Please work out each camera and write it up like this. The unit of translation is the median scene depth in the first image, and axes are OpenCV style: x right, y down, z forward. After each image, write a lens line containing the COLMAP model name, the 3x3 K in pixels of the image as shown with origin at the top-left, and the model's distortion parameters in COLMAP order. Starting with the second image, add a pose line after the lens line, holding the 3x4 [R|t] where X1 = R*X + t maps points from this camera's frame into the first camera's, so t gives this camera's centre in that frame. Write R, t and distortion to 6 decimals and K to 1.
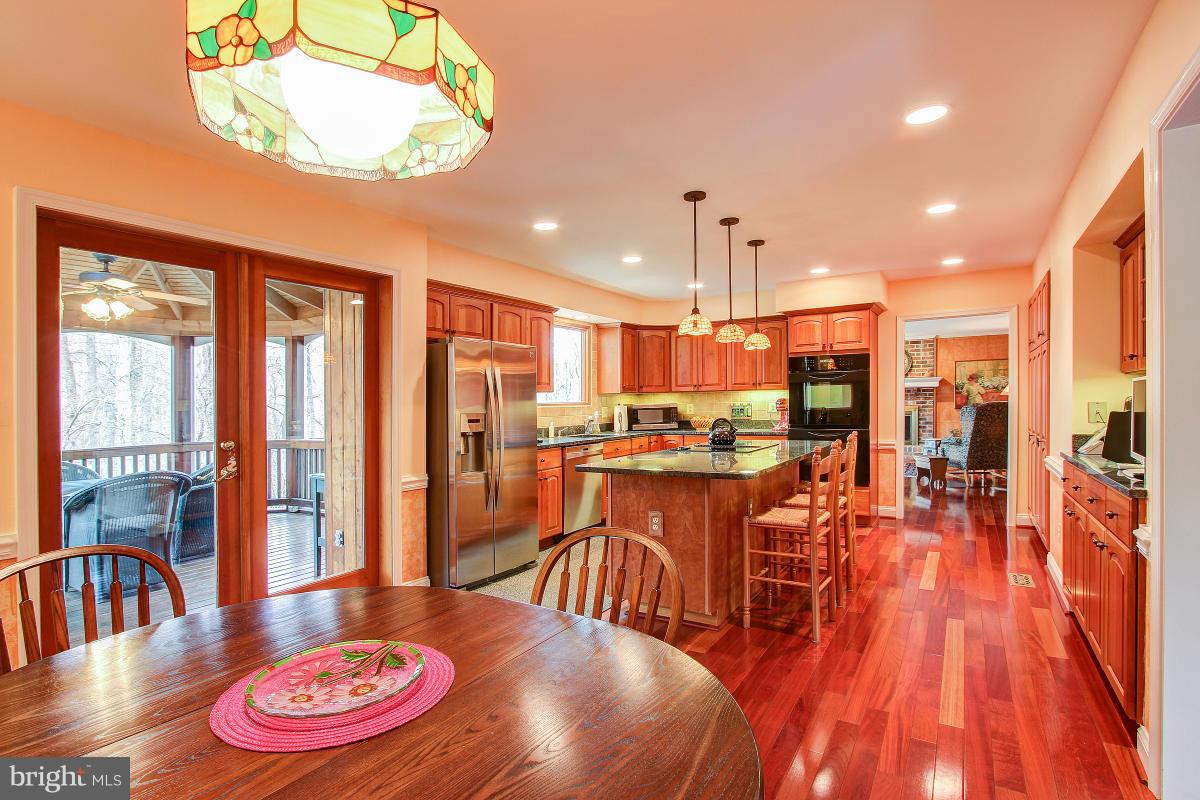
lens RADIAL K [[572.1, 0, 602.0], [0, 572.1, 409.0], [0, 0, 1]] dist [-0.021817, -0.000066]
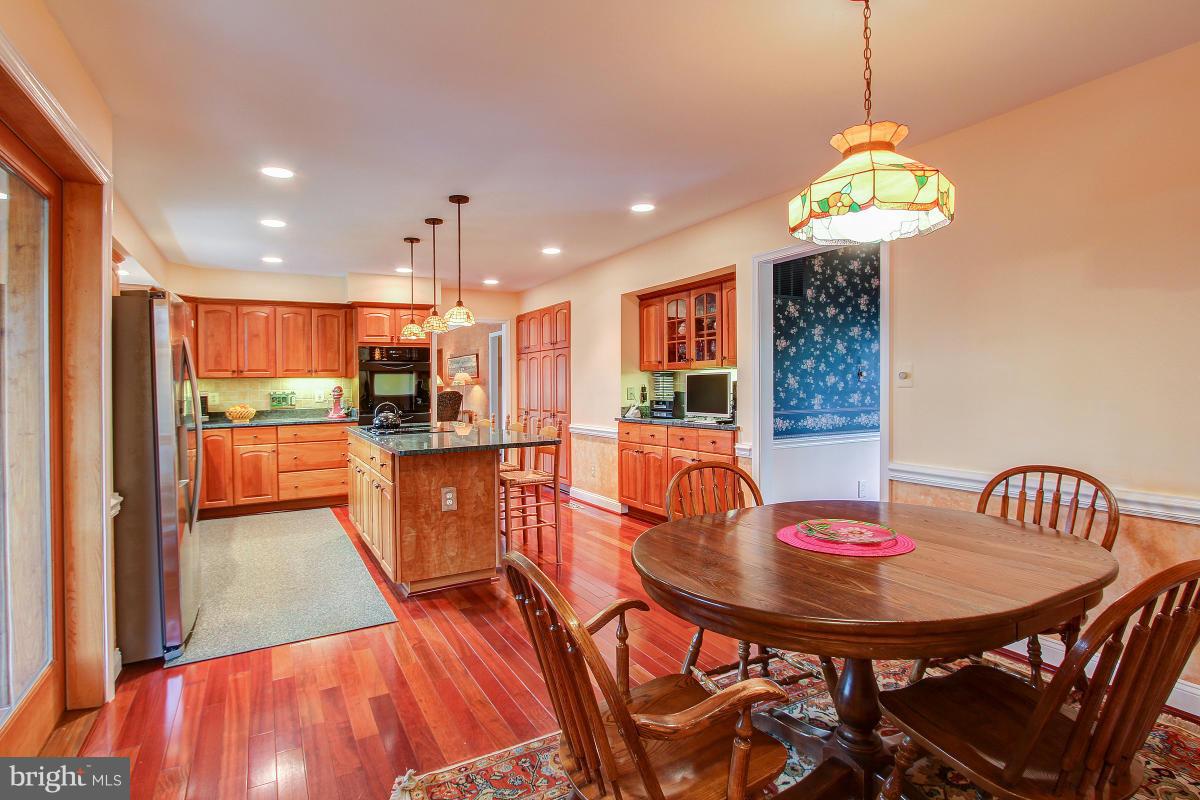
lens RADIAL K [[594.5, 0, 560.8], [0, 594.5, 399.8], [0, 0, 1]] dist [-0.000733, 0.000016]
pose [[0.508970, -0.011489, 0.860708, -0.403674], [0.015943, 0.999865, 0.003919, 0.007741], [-0.860637, 0.011727, 0.509085, 0.134989]]
